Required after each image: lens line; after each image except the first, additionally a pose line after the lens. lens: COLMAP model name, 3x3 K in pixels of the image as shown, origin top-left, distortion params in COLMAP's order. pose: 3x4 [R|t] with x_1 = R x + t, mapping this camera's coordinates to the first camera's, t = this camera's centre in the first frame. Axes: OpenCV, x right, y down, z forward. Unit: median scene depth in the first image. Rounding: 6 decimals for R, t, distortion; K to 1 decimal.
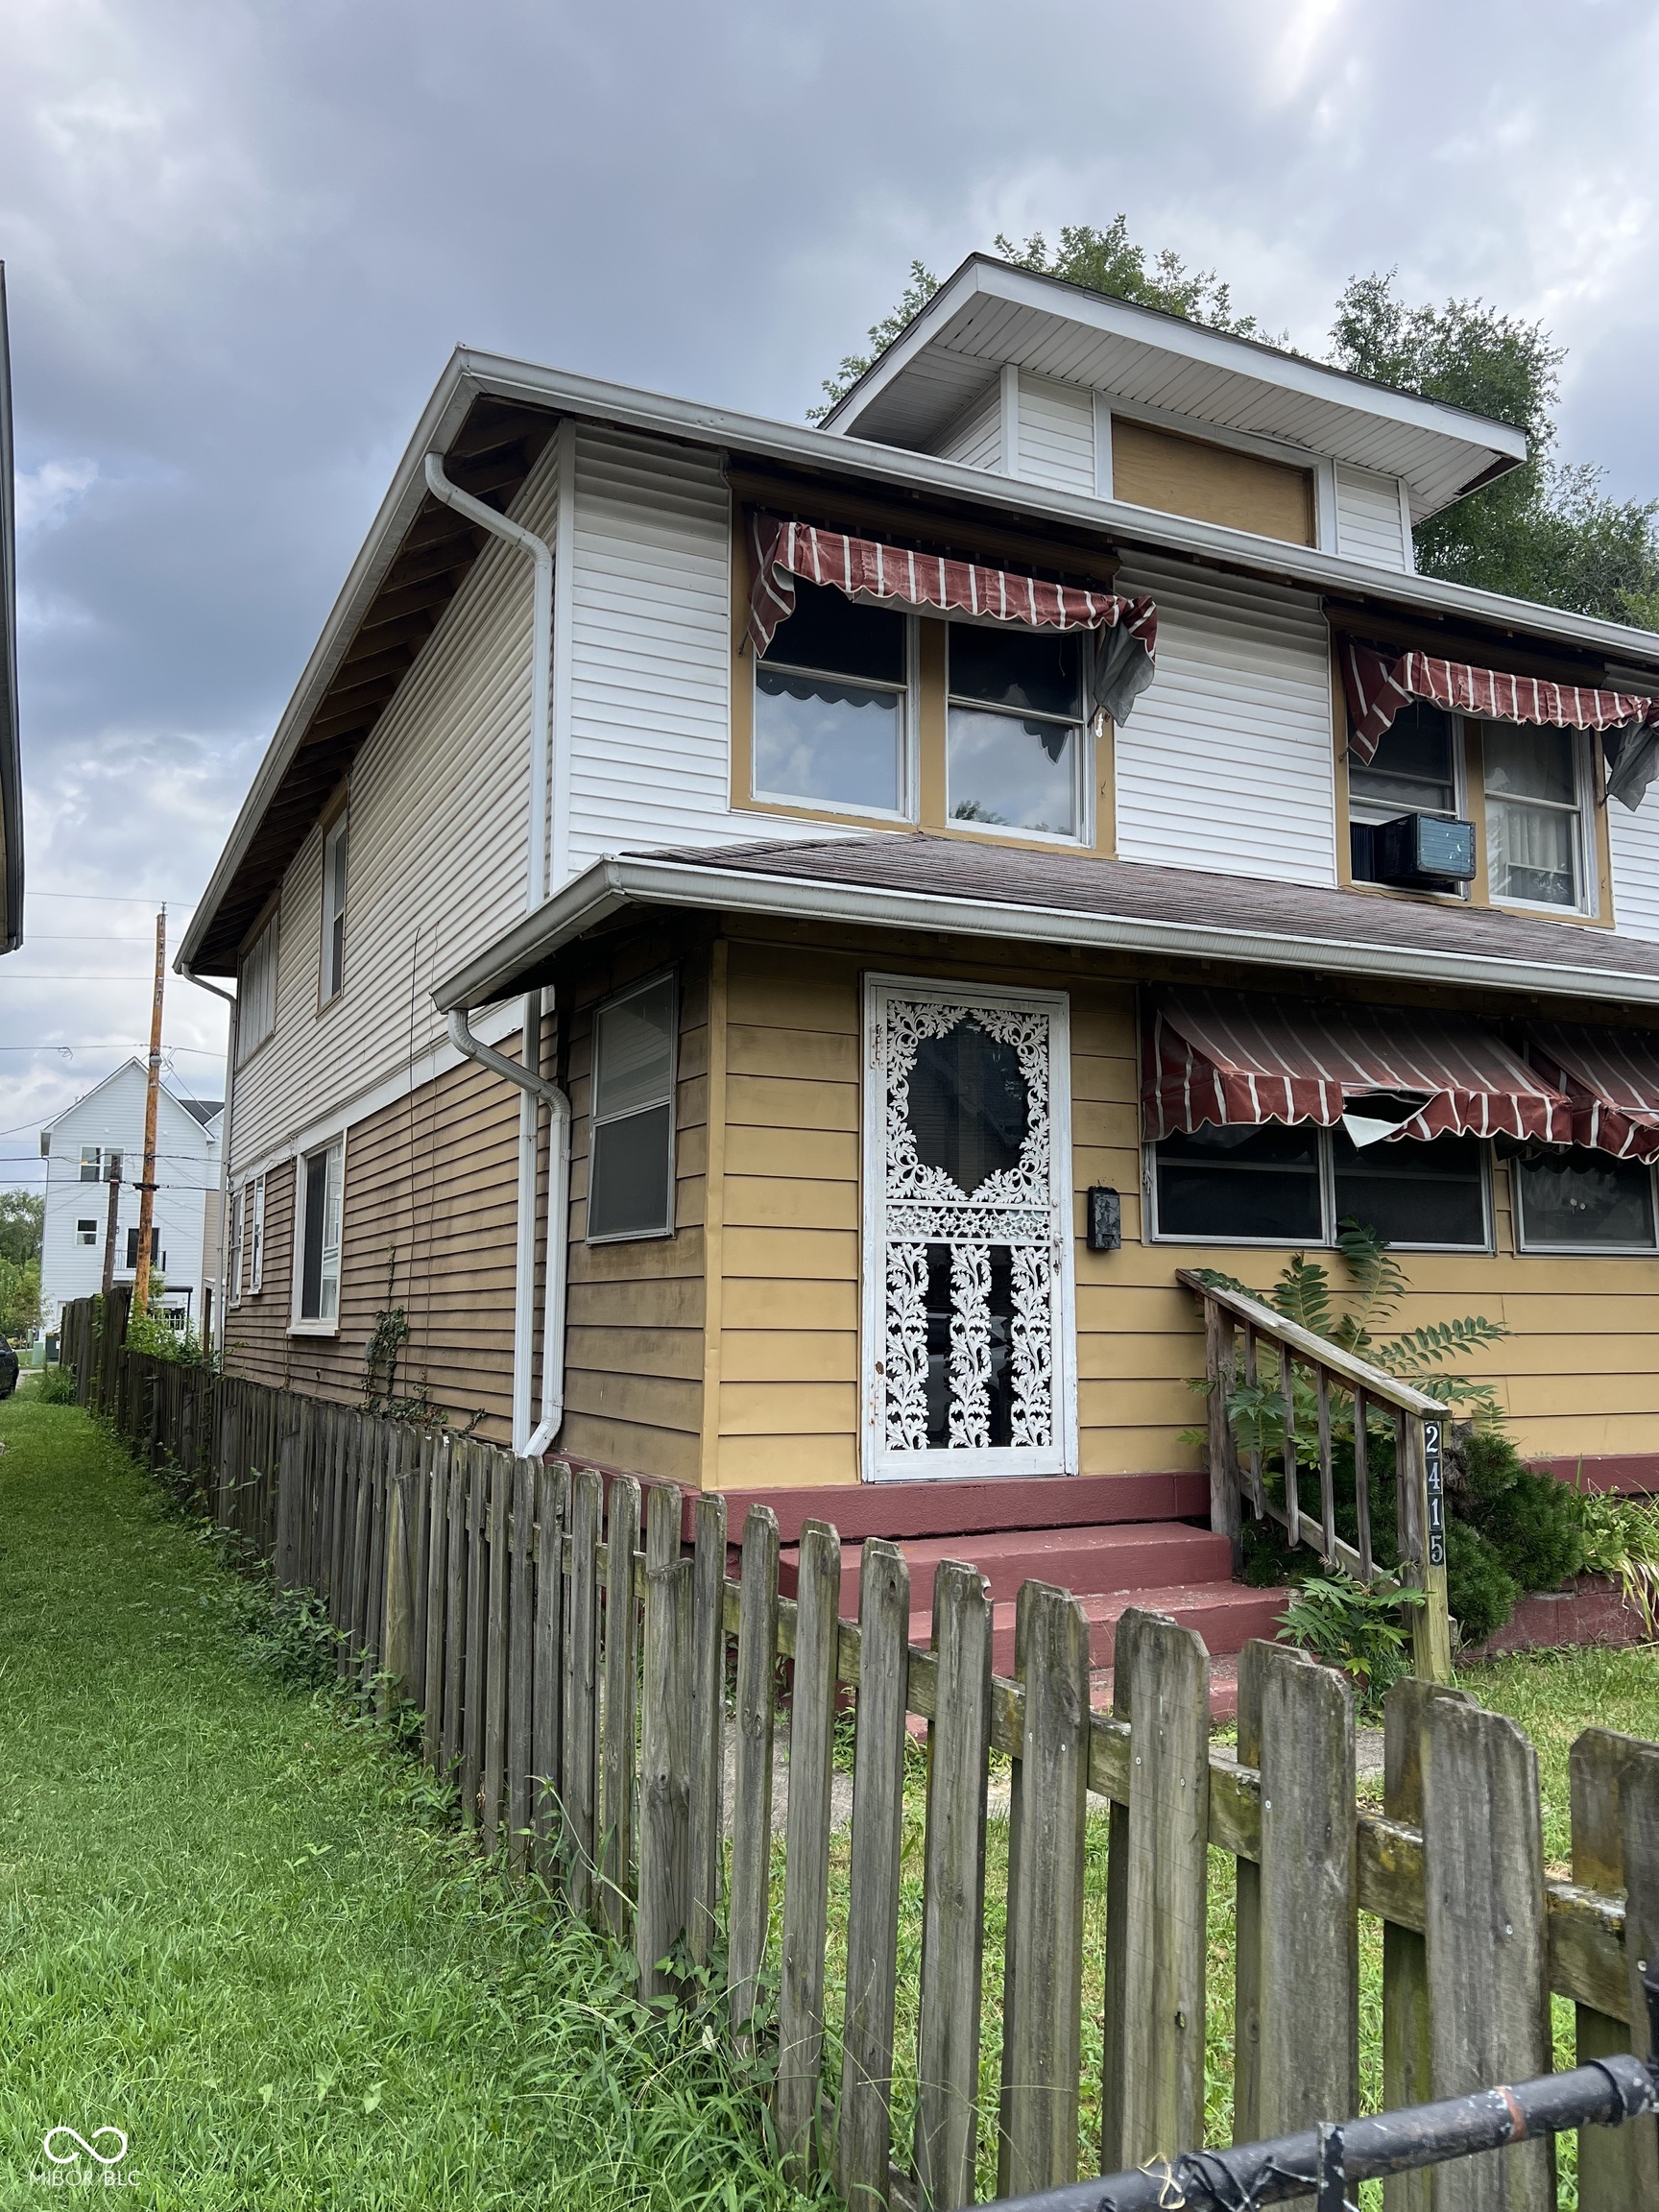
lens RADIAL K [[1685.9, 0, 982.1], [0, 1685.9, 1095.9], [0, 0, 1]] dist [0.103193, -0.002782]
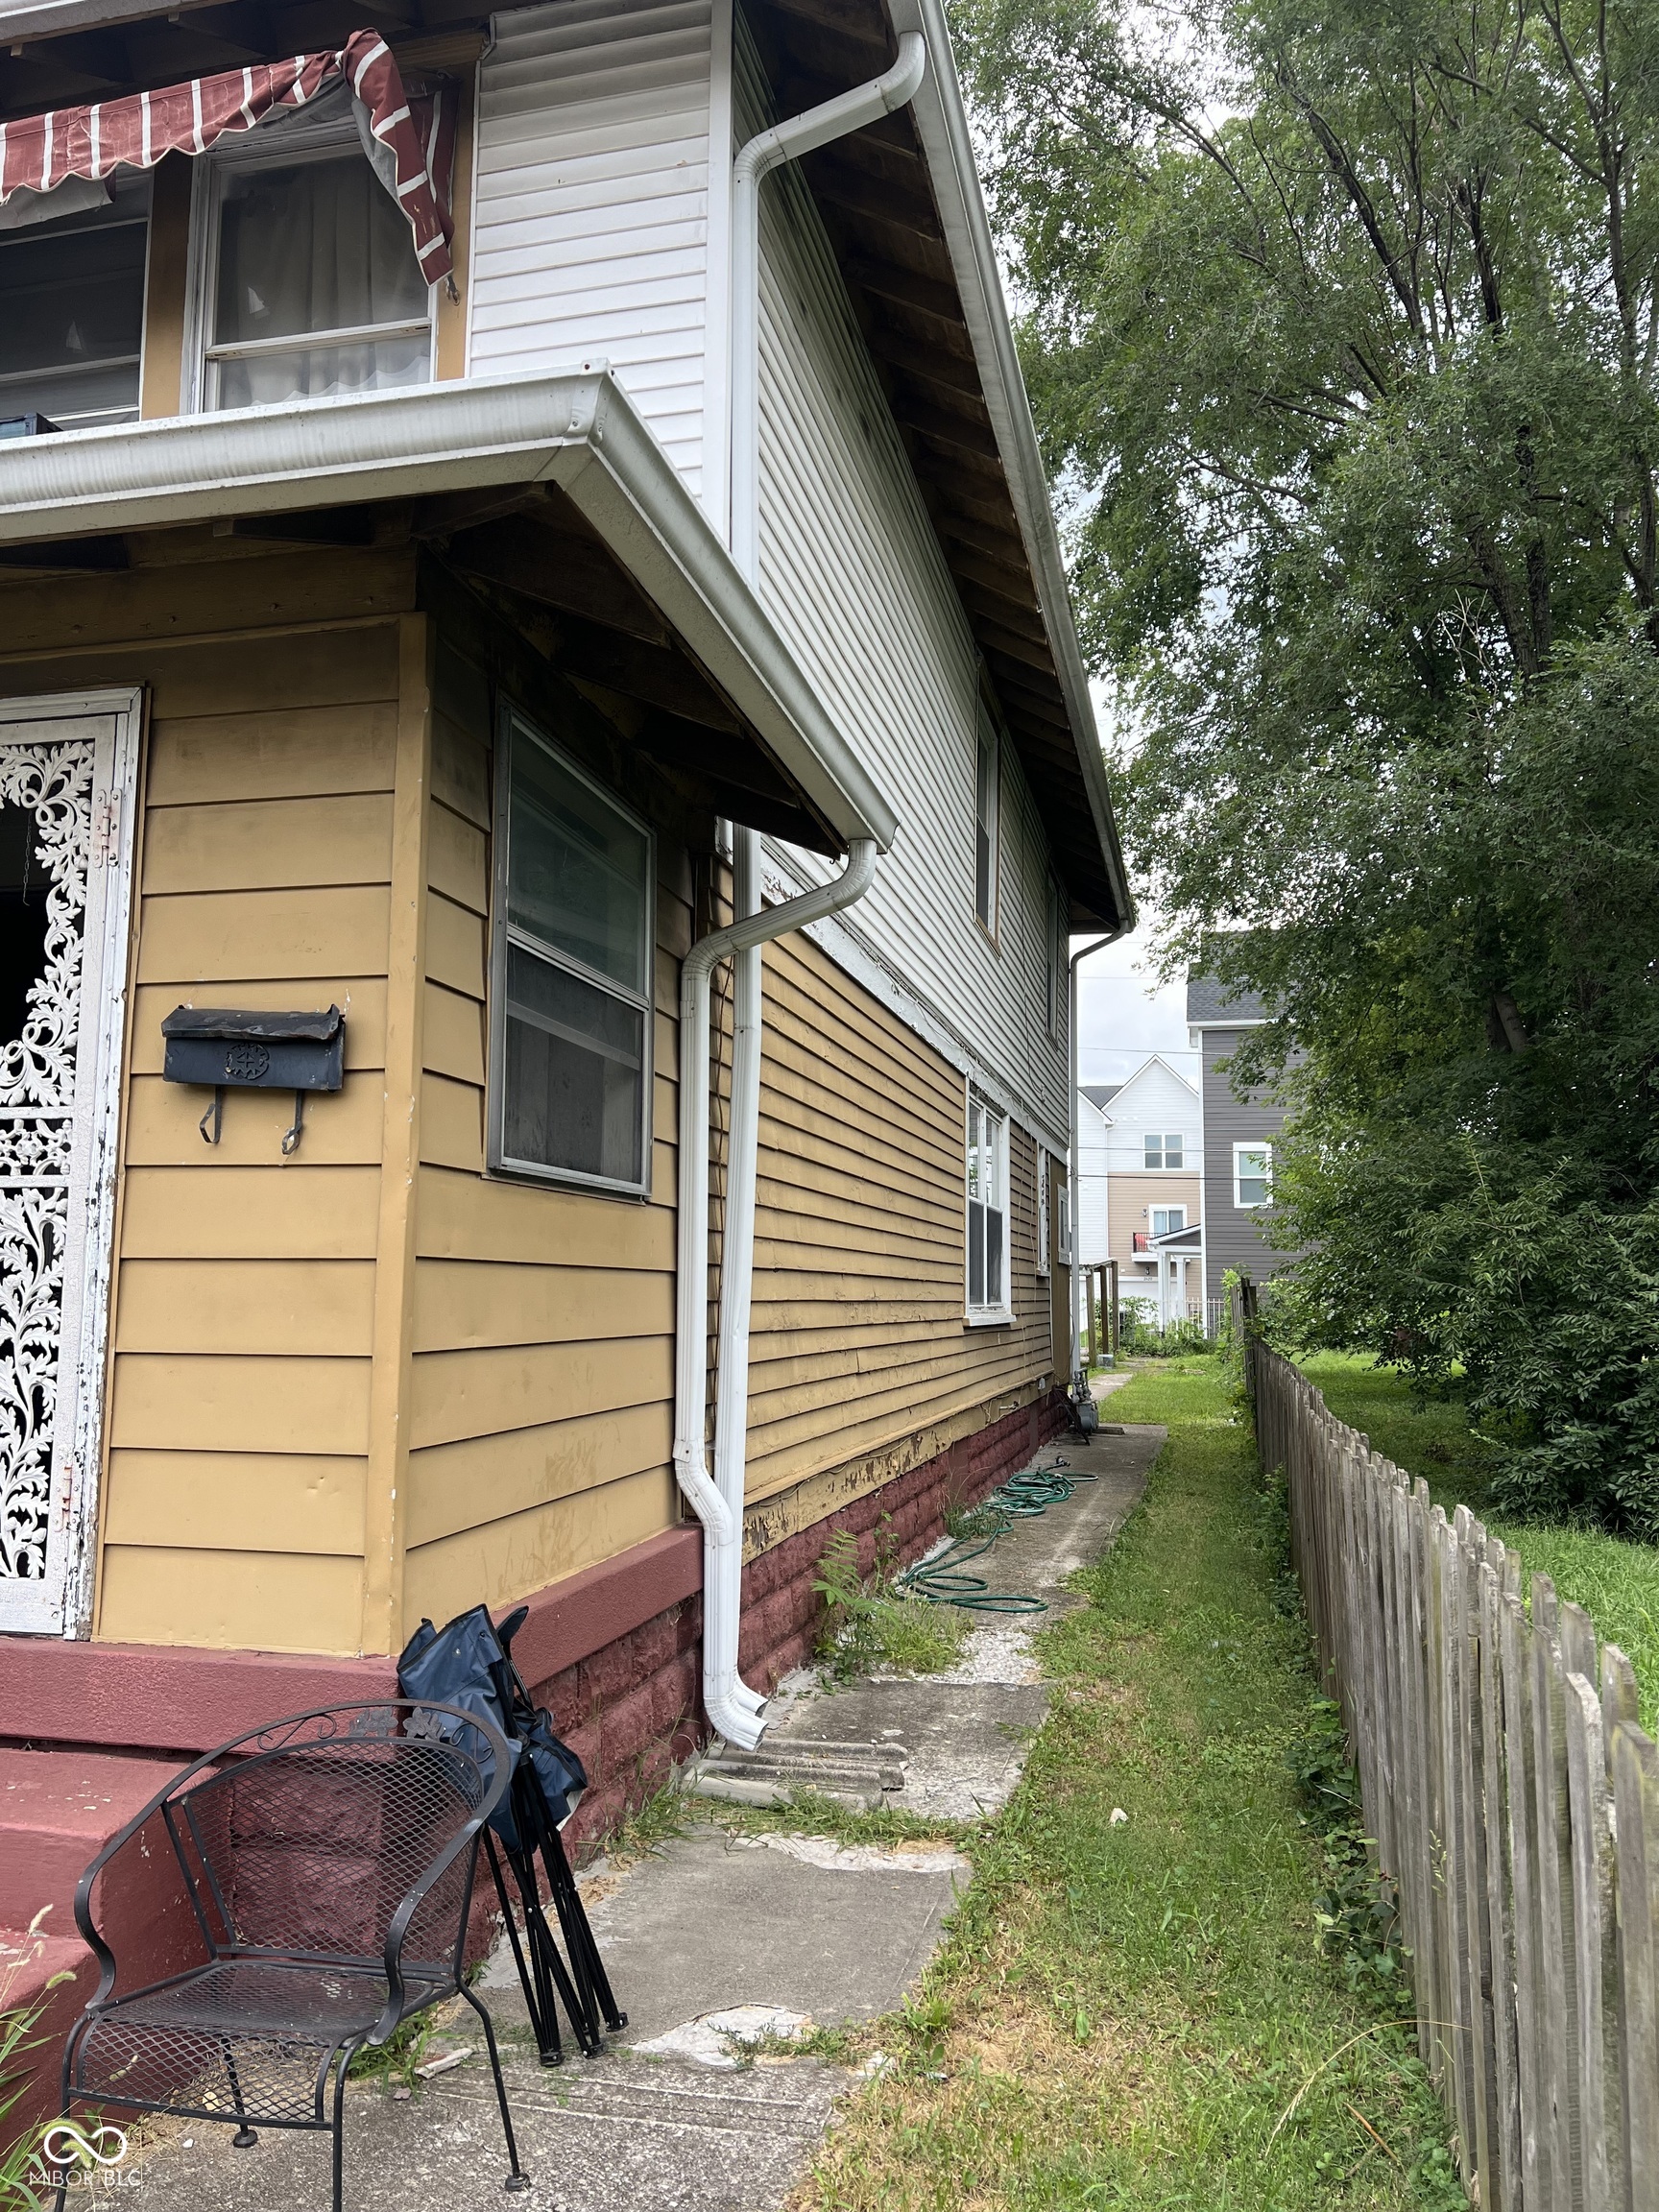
lens RADIAL K [[1745.5, 0, 829.5], [0, 1745.5, 1106.0], [0, 0, 1]] dist [0.059999, 0.003070]
pose [[0.707790, -0.069469, -0.702998, 0.600037], [0.084510, 0.996333, -0.013369, 0.094743], [0.701349, -0.049948, 0.711066, 0.811920]]
